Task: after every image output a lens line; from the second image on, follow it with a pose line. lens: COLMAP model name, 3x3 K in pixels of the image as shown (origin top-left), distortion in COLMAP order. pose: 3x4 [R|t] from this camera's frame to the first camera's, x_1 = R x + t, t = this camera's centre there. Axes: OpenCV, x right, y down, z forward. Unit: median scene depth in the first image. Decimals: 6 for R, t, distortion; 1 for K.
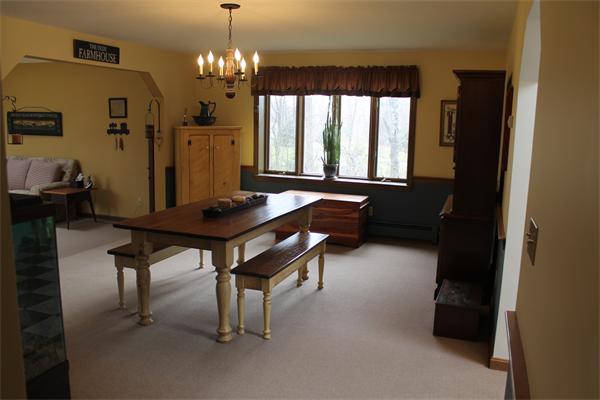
lens RADIAL K [[505.7, 0, 300.0], [0, 505.7, 200.0], [0, 0, 1]] dist [-0.158805, 0.156555]
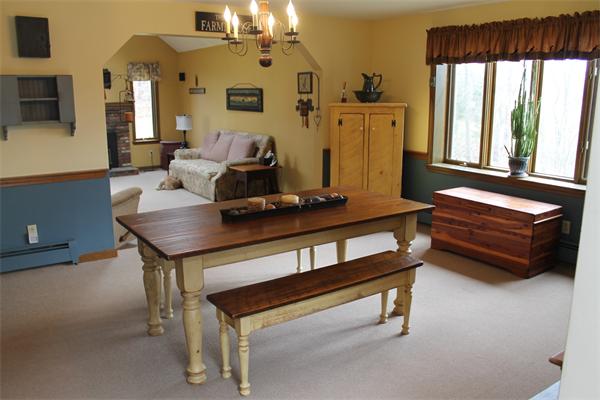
lens RADIAL K [[505.7, 0, 300.0], [0, 505.7, 200.0], [0, 0, 1]] dist [-0.158805, 0.156555]
pose [[0.828709, 0.098221, -0.550993, 0.196833], [-0.072693, 0.995031, 0.068043, -0.033772], [0.554938, -0.016335, 0.831731, 0.230920]]
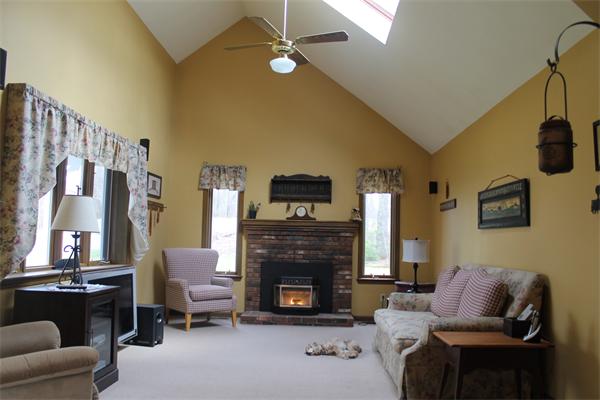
lens RADIAL K [[505.7, 0, 300.0], [0, 505.7, 200.0], [0, 0, 1]] dist [-0.158805, 0.156555]
pose [[0.316014, -0.093556, -0.944131, -0.108820], [-0.168313, 0.973813, -0.152834, -0.050641], [0.933706, 0.207207, 0.291992, 0.781762]]
